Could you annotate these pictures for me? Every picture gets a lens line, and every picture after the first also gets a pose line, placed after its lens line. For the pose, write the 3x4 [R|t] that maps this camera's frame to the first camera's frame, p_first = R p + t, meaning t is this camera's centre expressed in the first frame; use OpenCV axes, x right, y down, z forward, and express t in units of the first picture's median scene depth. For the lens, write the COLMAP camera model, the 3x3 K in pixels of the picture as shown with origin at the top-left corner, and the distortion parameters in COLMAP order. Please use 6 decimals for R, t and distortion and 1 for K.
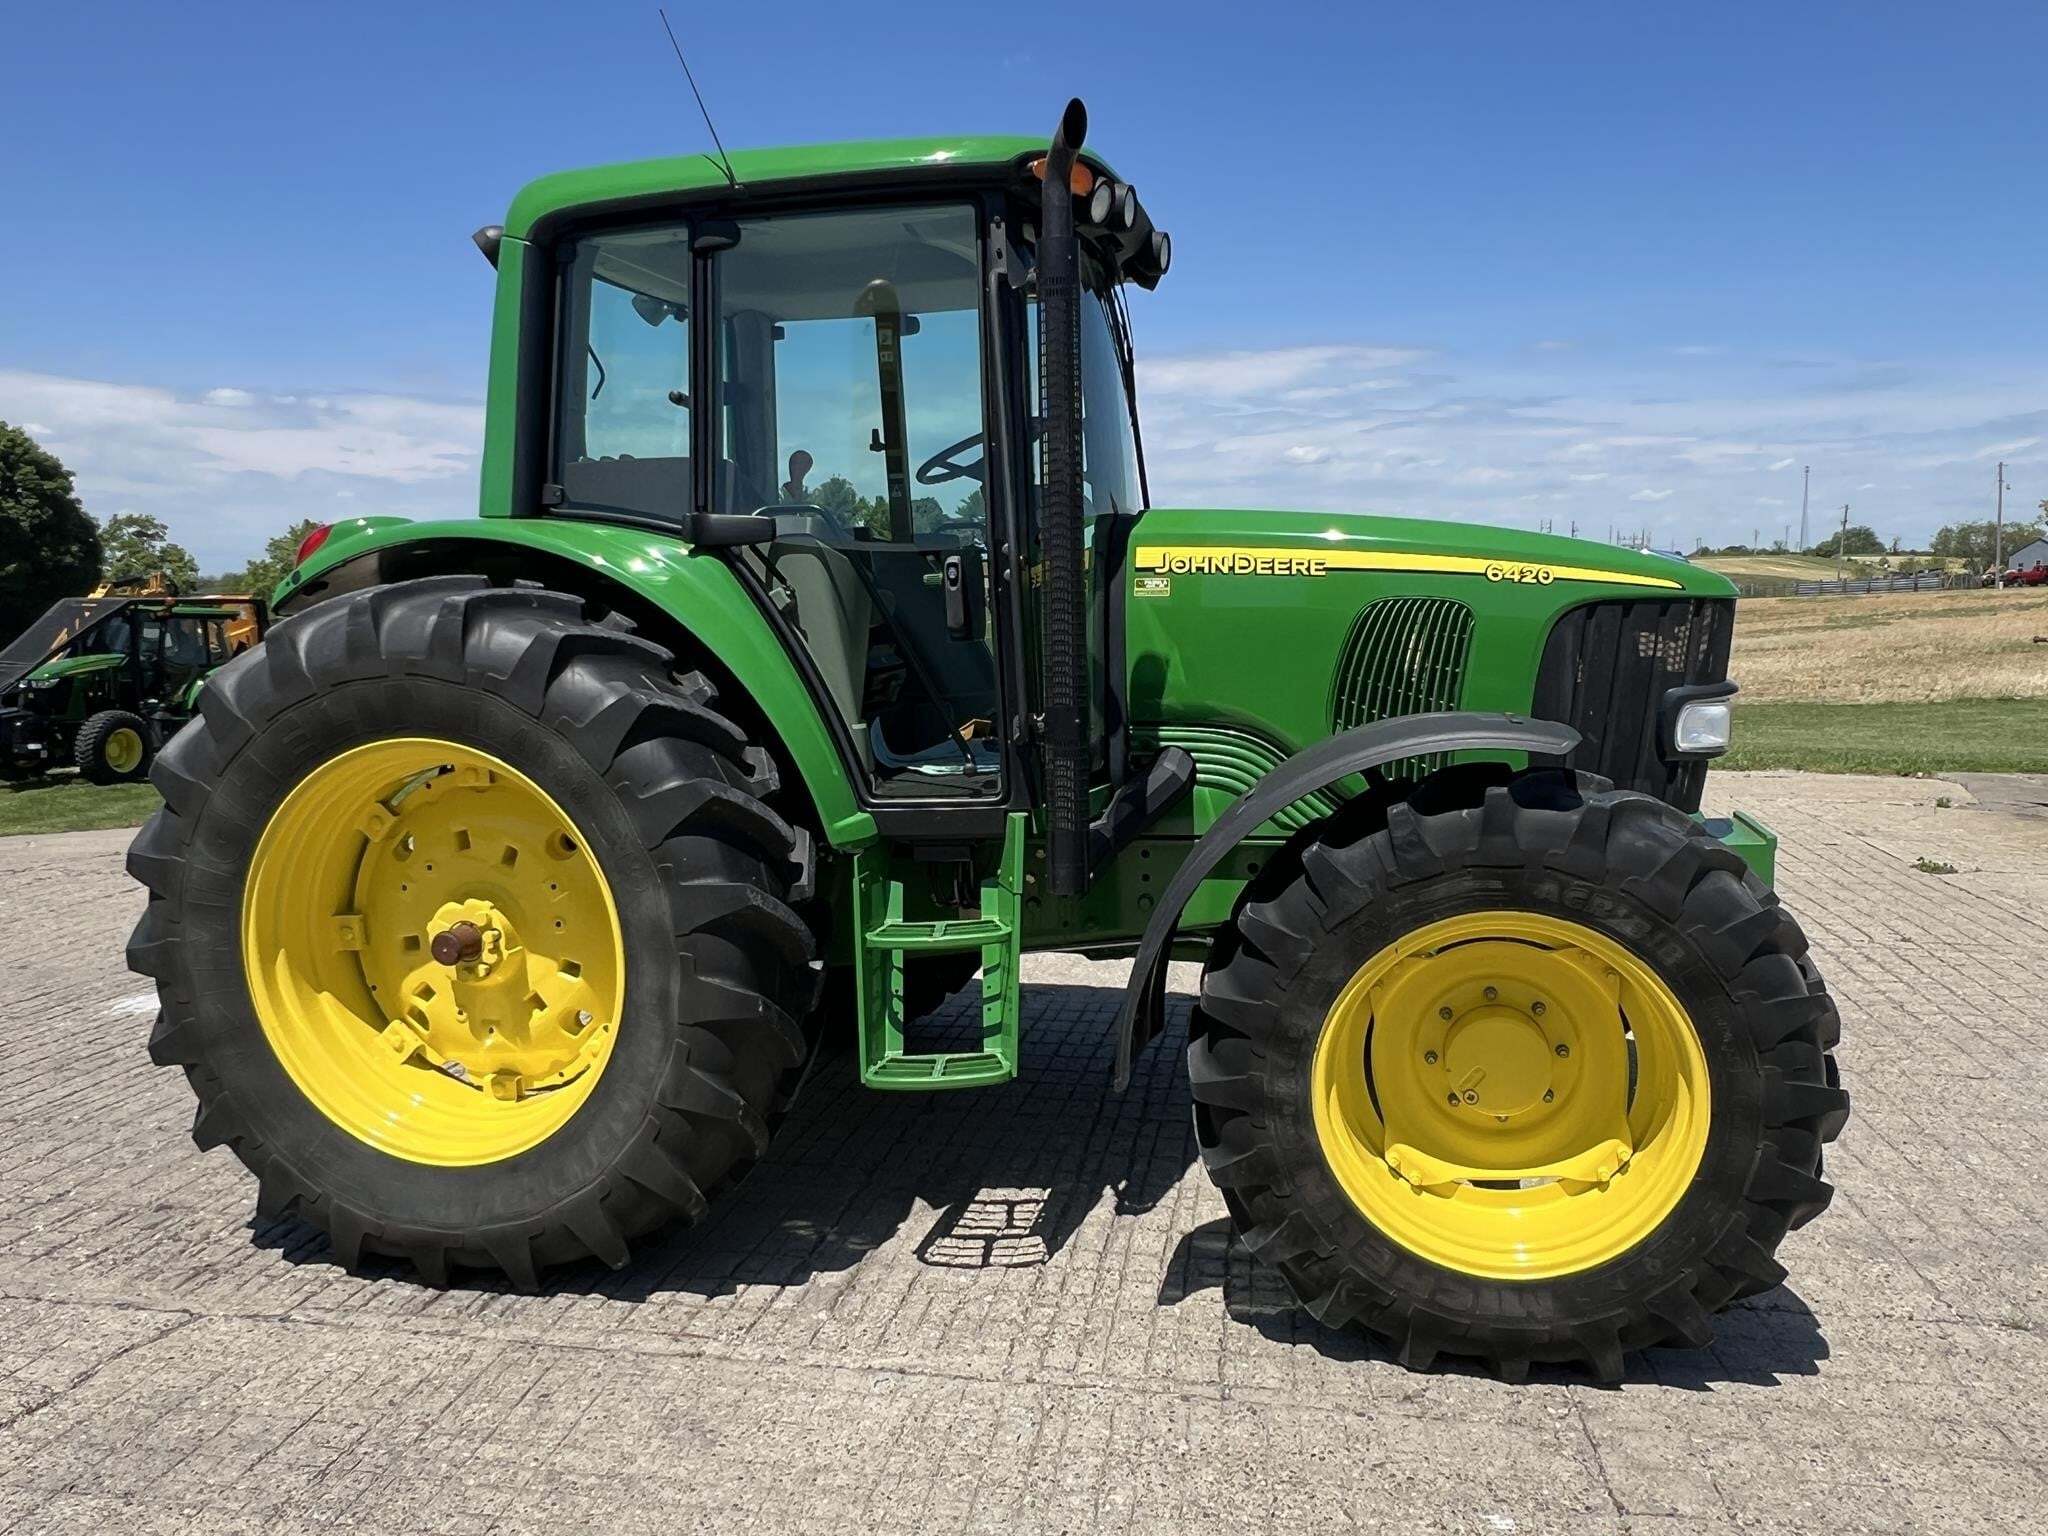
lens RADIAL K [[1558.4, 0, 1020.3], [0, 1558.4, 765.2], [0, 0, 1]] dist [-0.000617, -0.004938]
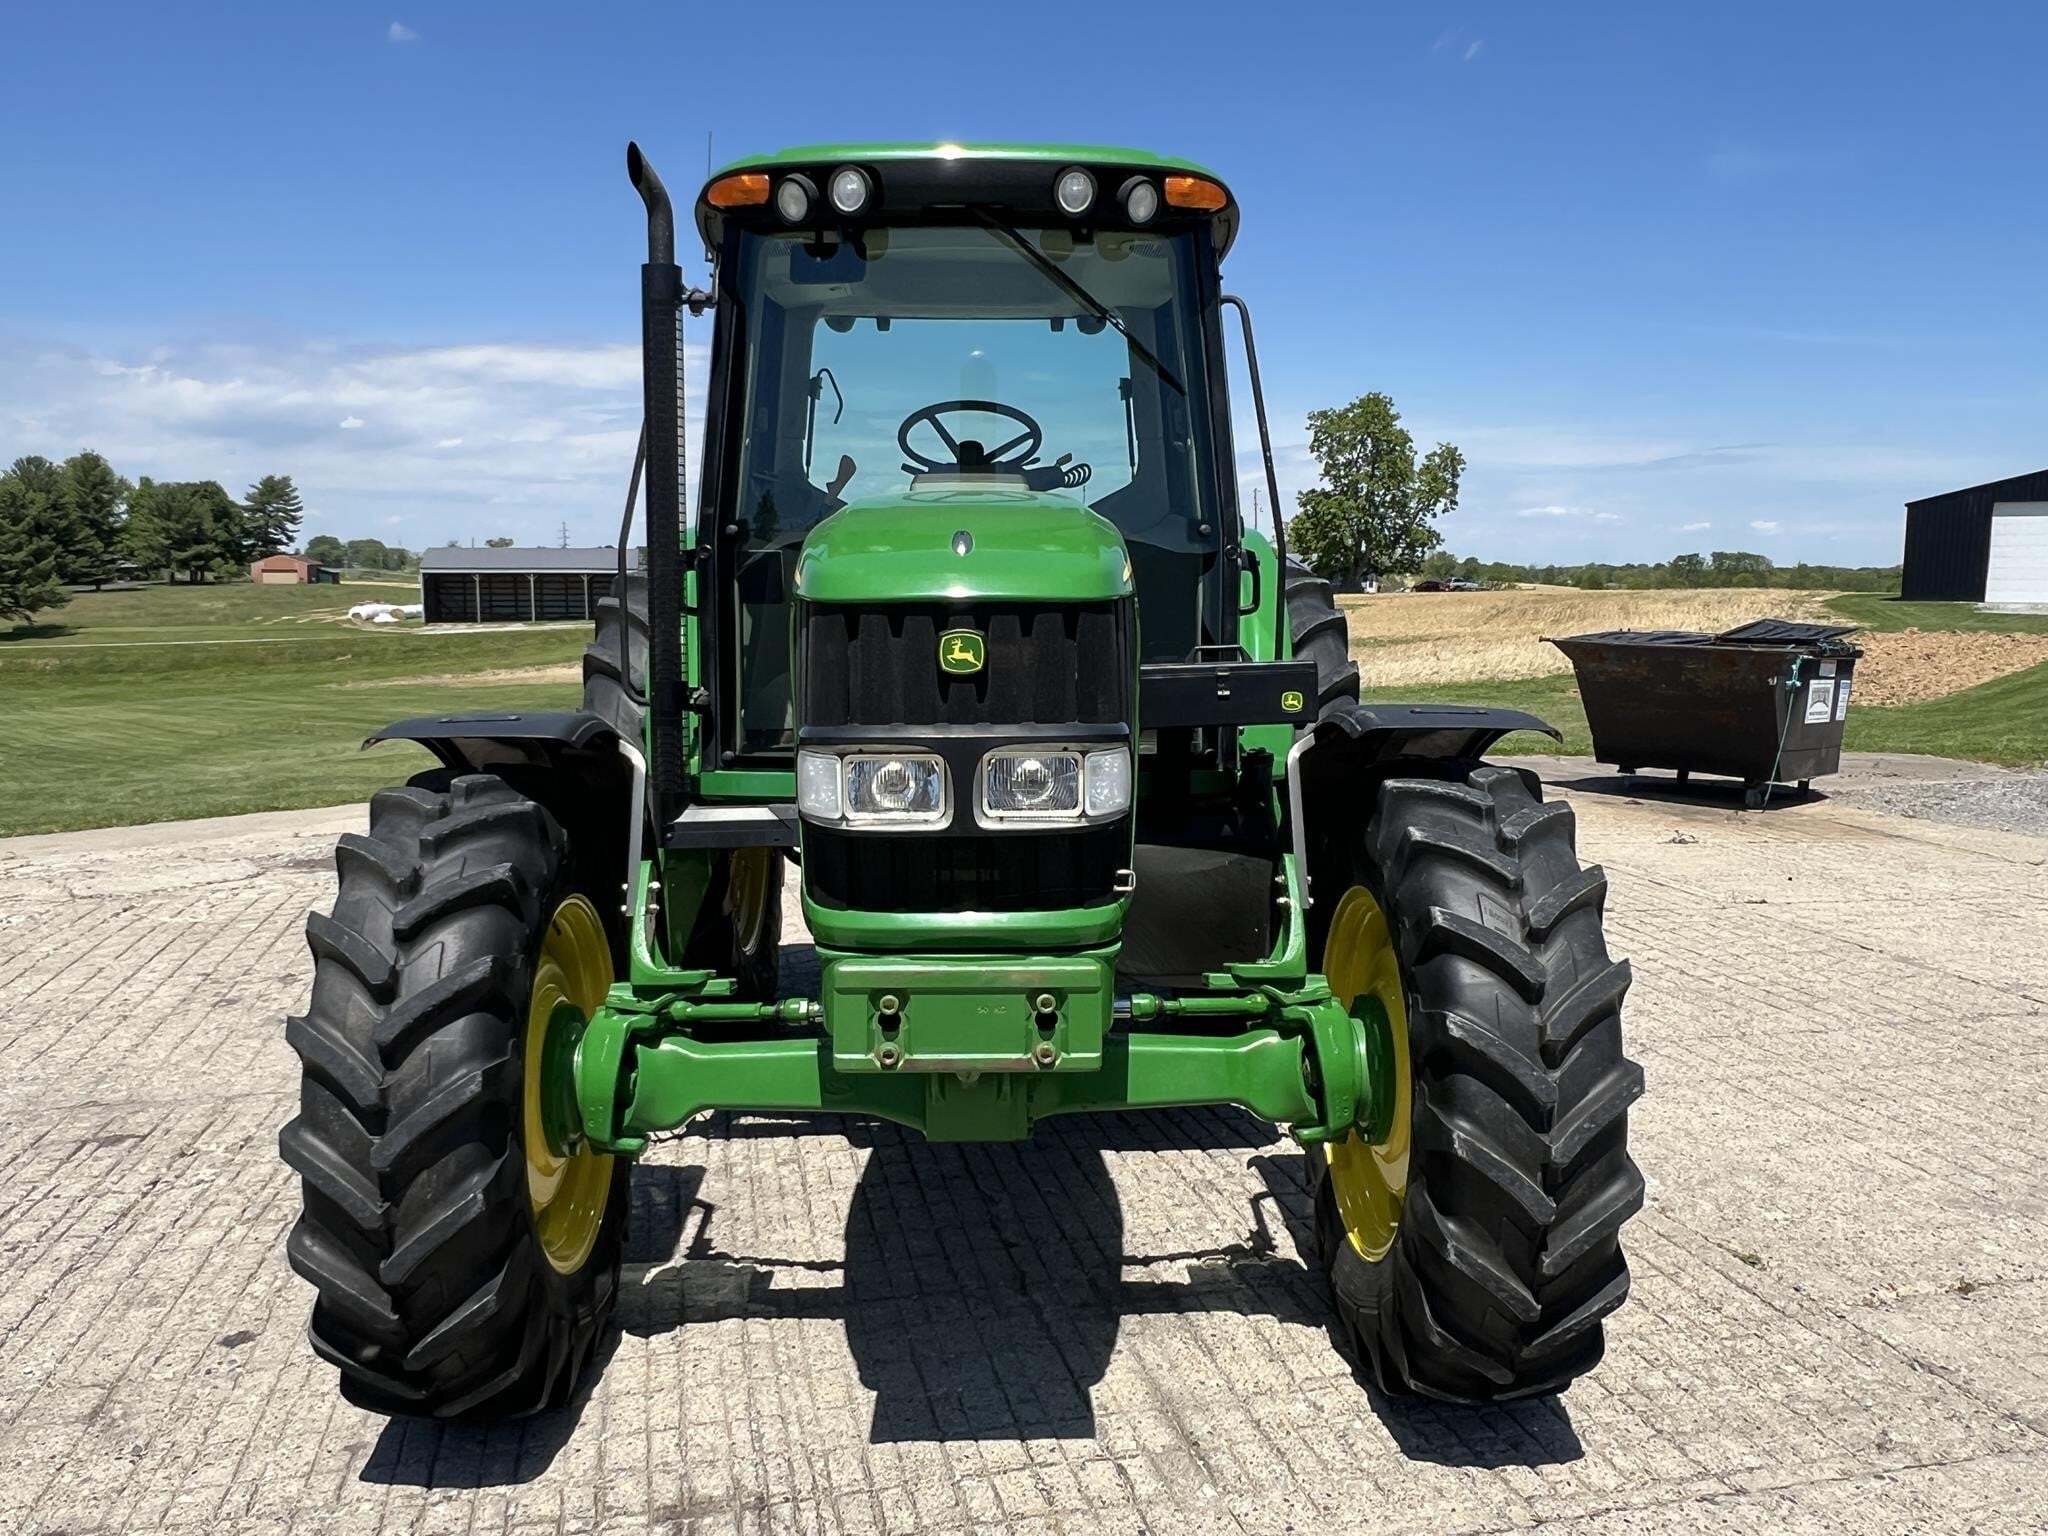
lens RADIAL K [[1559.4, 0, 1018.5], [0, 1559.4, 772.0], [0, 0, 1]] dist [-0.002691, -0.003032]
pose [[0.912353, -0.034270, 0.407968, -0.514158], [0.032895, 0.999405, 0.010388, -0.022199], [-0.408081, 0.003943, 0.912937, 0.309141]]
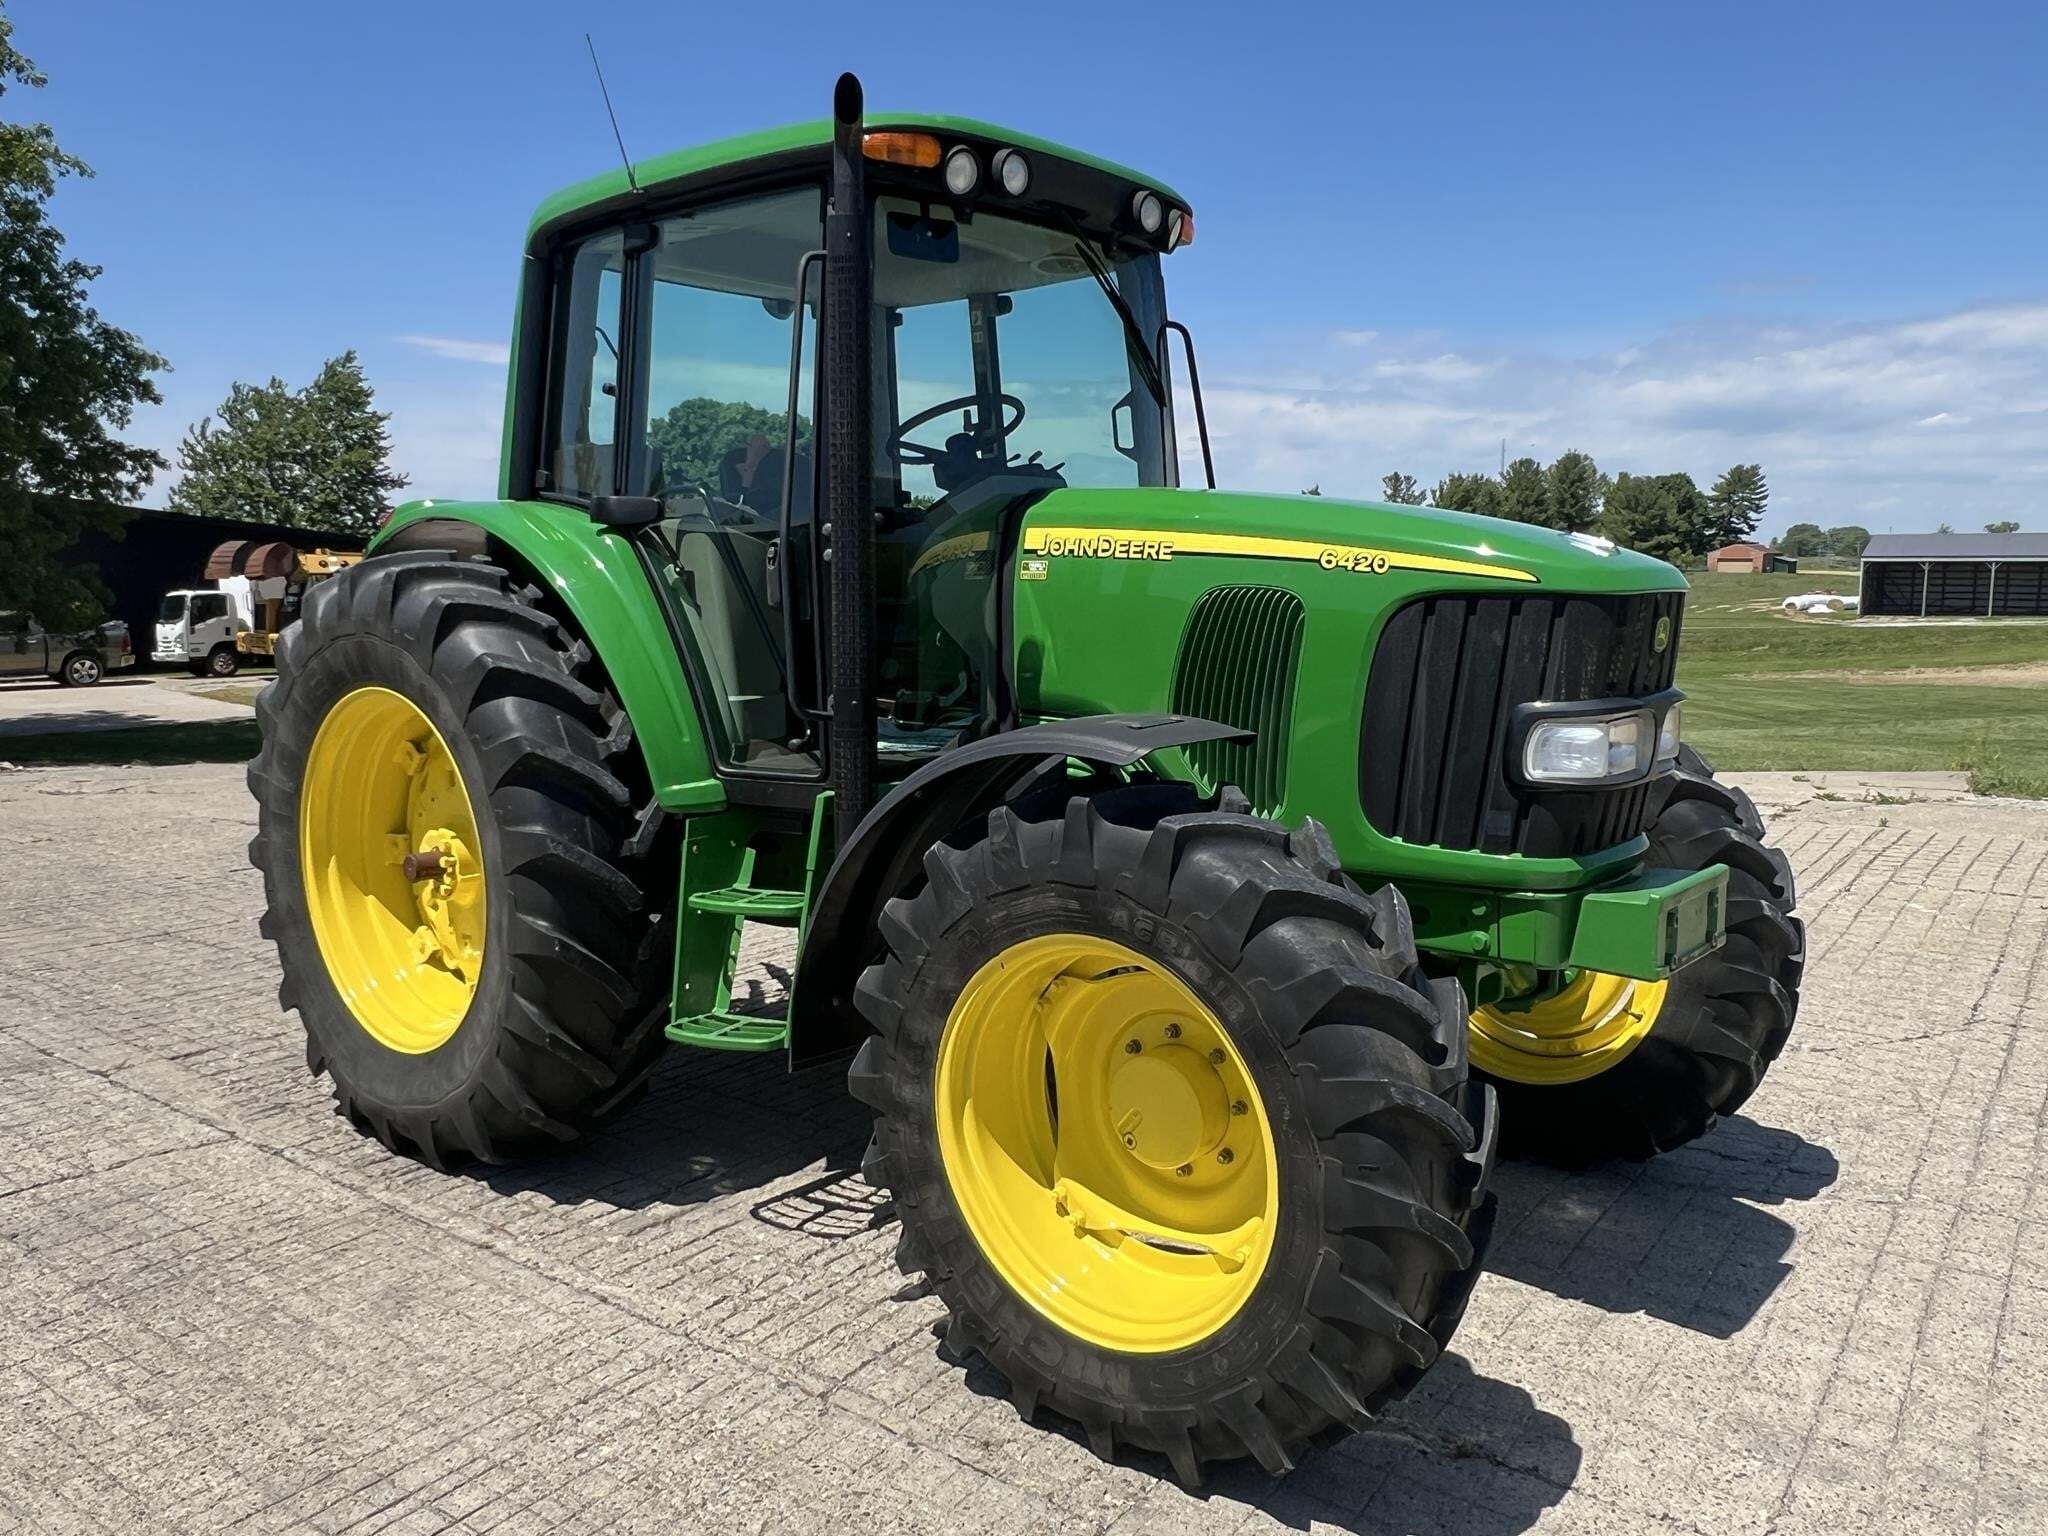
lens RADIAL K [[1561.3, 0, 1009.1], [0, 1561.3, 770.2], [0, 0, 1]] dist [-0.002753, -0.003008]
pose [[0.894321, 0.072687, -0.441482, 0.559073], [-0.065591, 0.997354, 0.031339, -0.022586], [0.442592, 0.000930, 0.896722, 0.146295]]
